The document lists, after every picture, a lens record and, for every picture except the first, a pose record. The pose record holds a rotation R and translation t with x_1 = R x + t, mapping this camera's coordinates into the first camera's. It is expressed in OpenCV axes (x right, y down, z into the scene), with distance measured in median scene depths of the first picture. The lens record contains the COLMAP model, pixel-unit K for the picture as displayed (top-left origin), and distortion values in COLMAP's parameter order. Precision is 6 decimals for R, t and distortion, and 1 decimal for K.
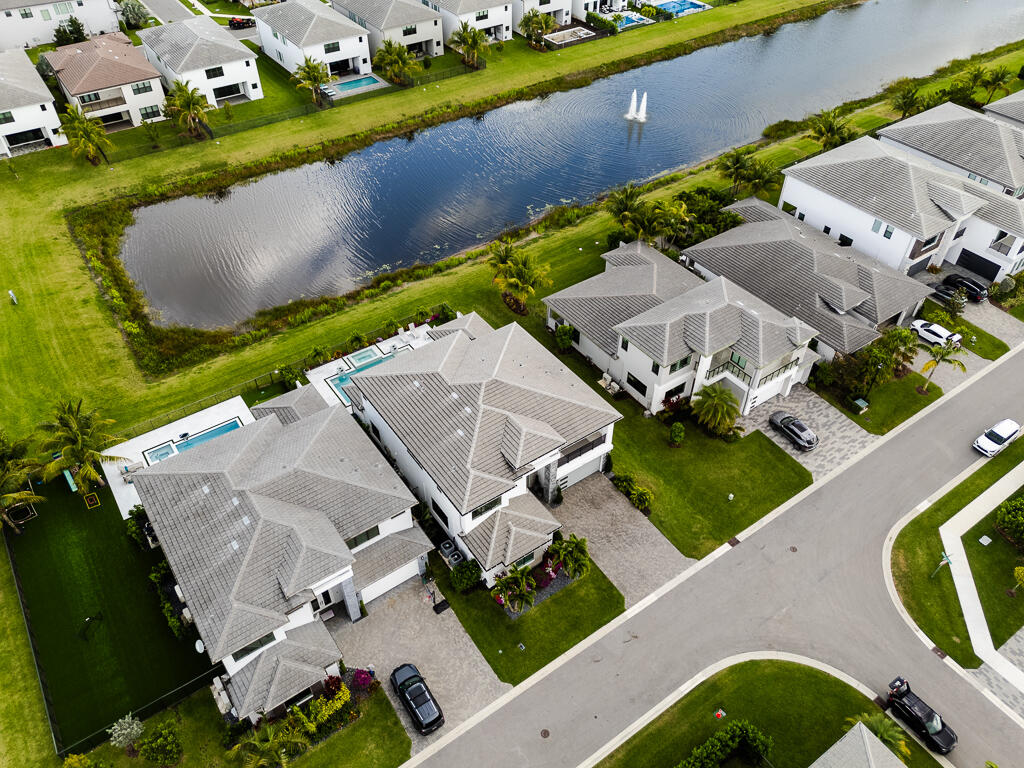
lens RADIAL K [[763.9, 0, 510.5], [0, 763.9, 382.5], [0, 0, 1]] dist [0.034500, -0.024123]
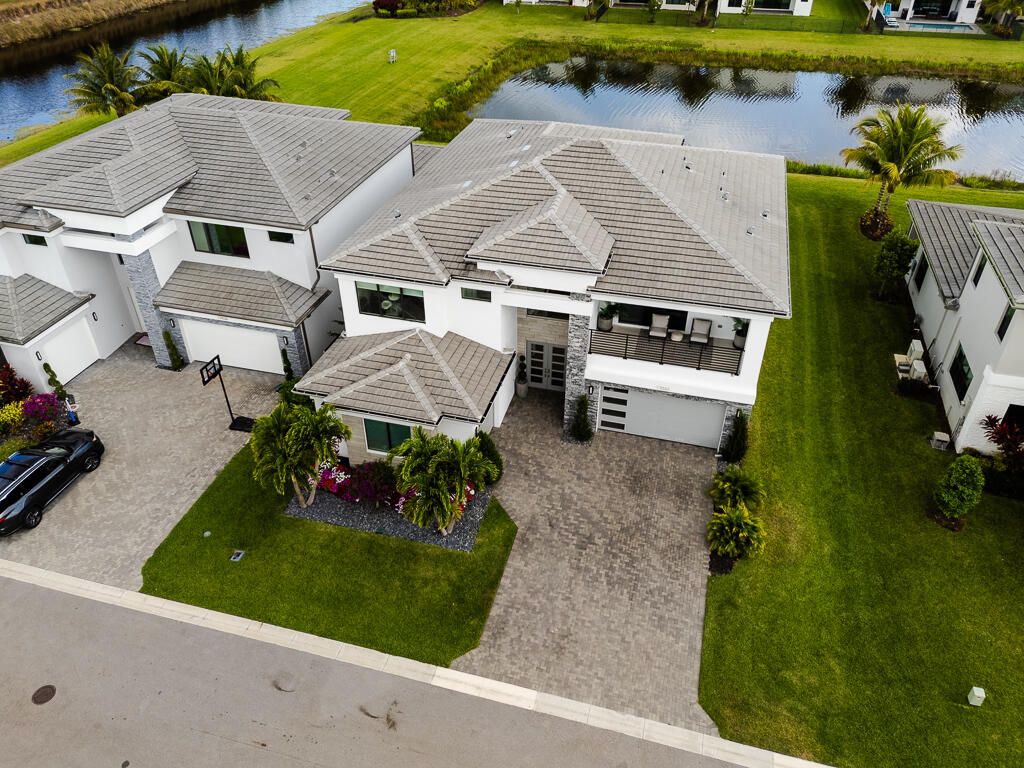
lens RADIAL K [[763.9, 0, 511.6], [0, 763.9, 382.0], [0, 0, 1]] dist [0.034500, -0.024123]
pose [[0.636449, 0.446781, -0.628744, 0.342929], [-0.519981, 0.850602, 0.078079, 0.125576], [0.569695, 0.277242, 0.773682, 0.665976]]
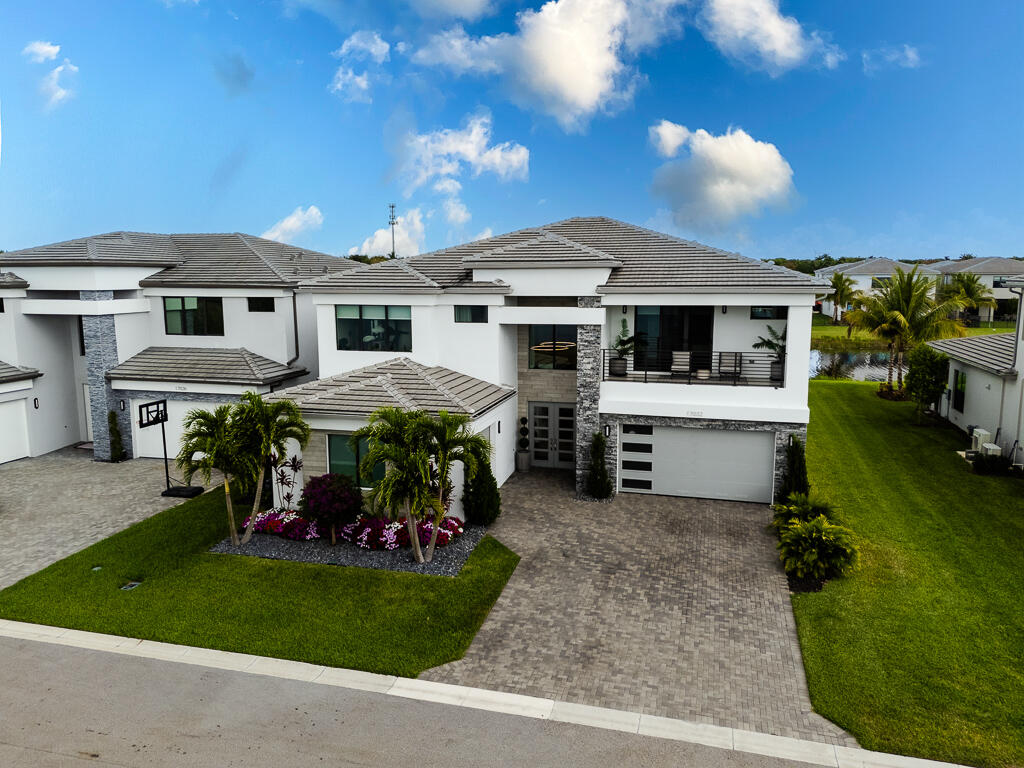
lens RADIAL K [[763.9, 0, 511.9], [0, 763.9, 382.2], [0, 0, 1]] dist [0.034500, -0.024123]
pose [[0.638703, 0.105410, -0.762199, 0.343967], [-0.517414, 0.792008, -0.324047, 0.280083], [0.569510, 0.601342, 0.560398, 0.804344]]
